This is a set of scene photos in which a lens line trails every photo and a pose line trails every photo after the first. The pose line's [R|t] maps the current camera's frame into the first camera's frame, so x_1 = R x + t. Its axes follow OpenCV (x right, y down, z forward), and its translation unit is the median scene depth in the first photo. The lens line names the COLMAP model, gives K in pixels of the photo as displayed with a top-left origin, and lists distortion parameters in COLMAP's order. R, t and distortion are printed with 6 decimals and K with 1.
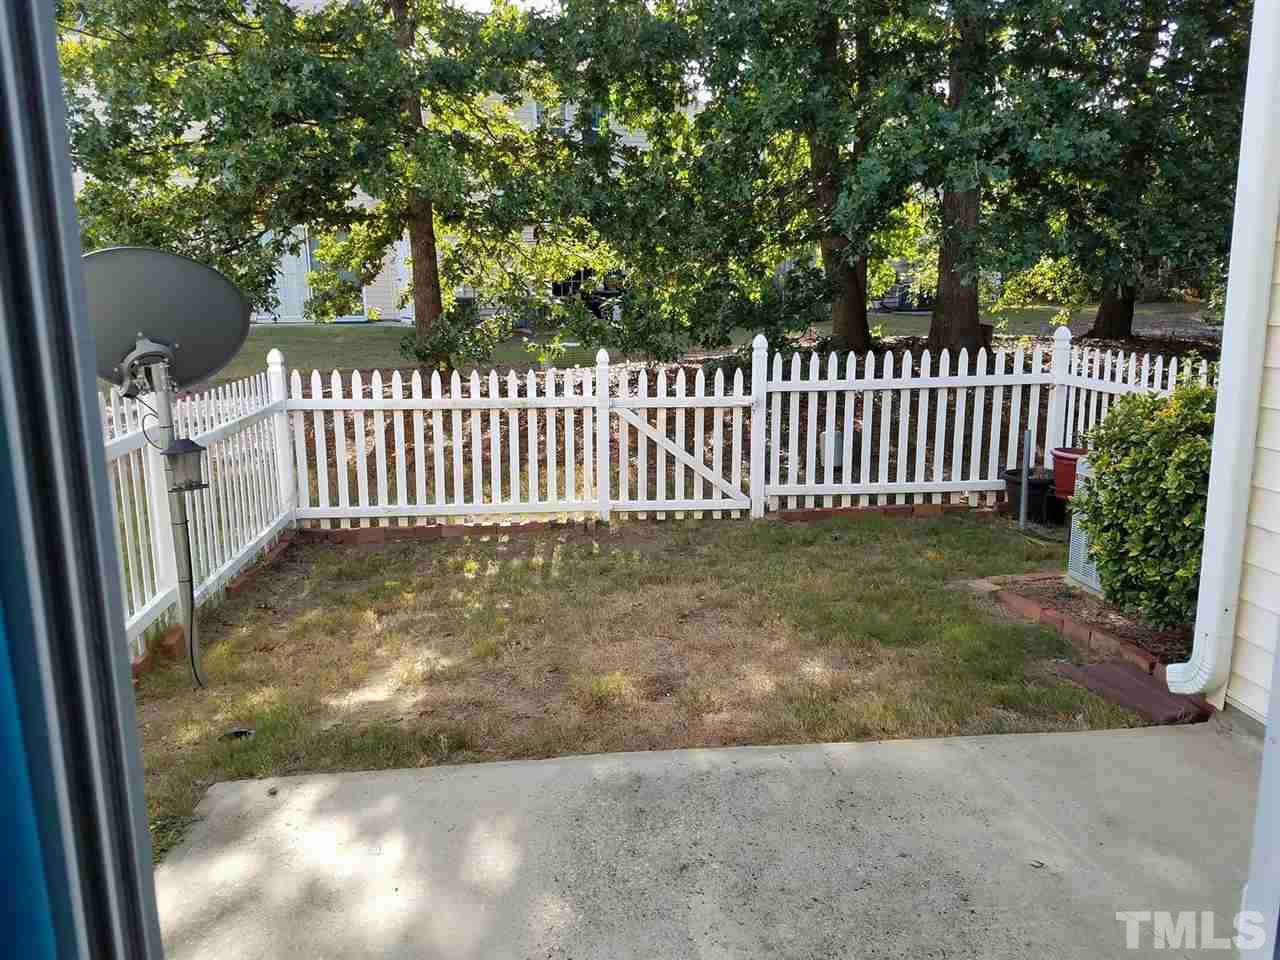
lens RADIAL K [[968.6, 0, 640.0], [0, 968.6, 480.0], [0, 0, 1]] dist [-0.011504, -0.007543]
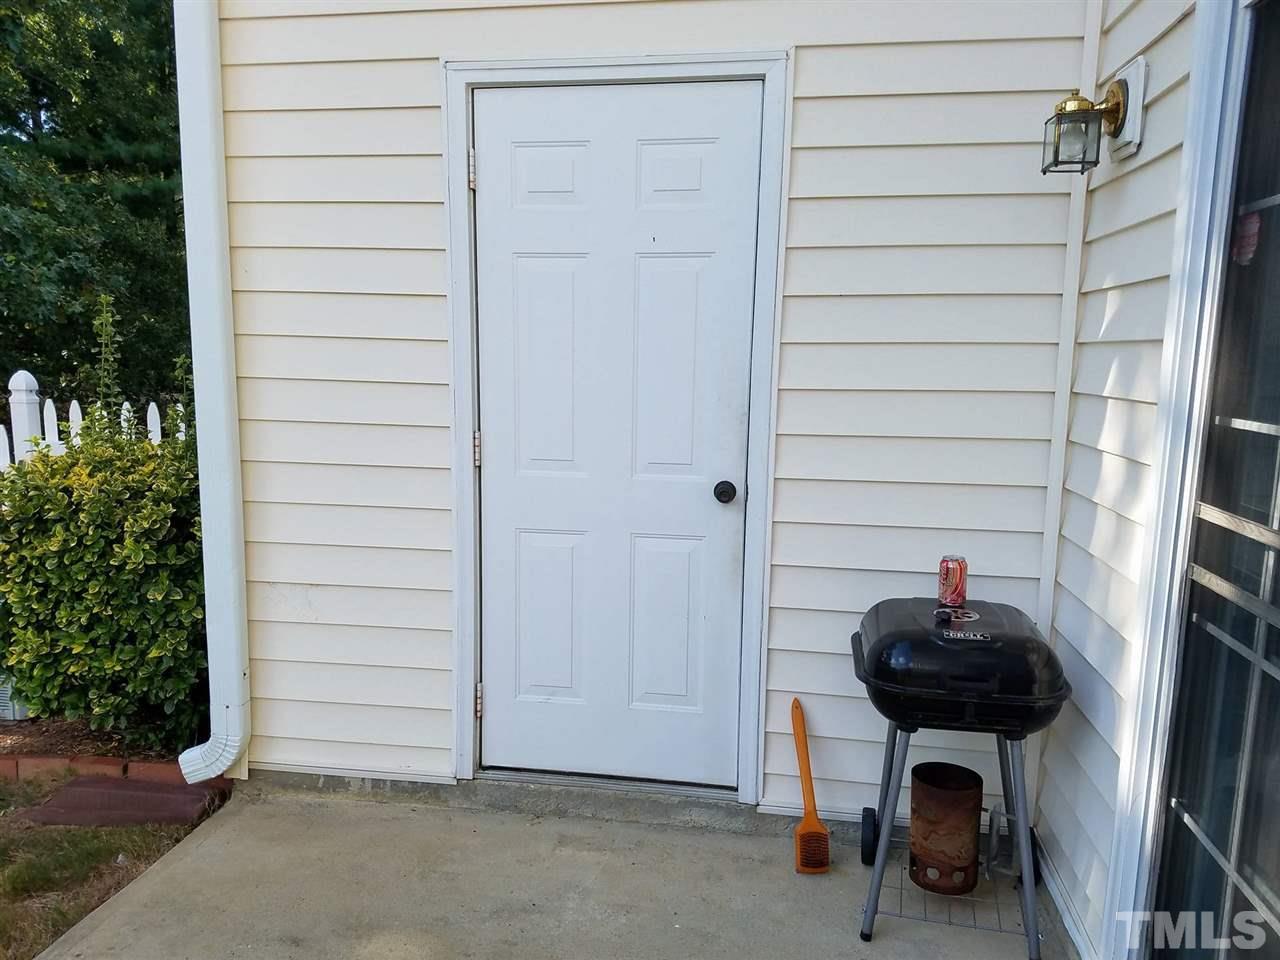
lens RADIAL K [[968.6, 0, 640.0], [0, 968.6, 480.0], [0, 0, 1]] dist [-0.011504, -0.007543]
pose [[0.269858, -0.105557, 0.957097, -0.163797], [0.174211, 0.982922, 0.059286, -0.037699], [-0.947010, 0.150738, 0.283639, 0.309394]]
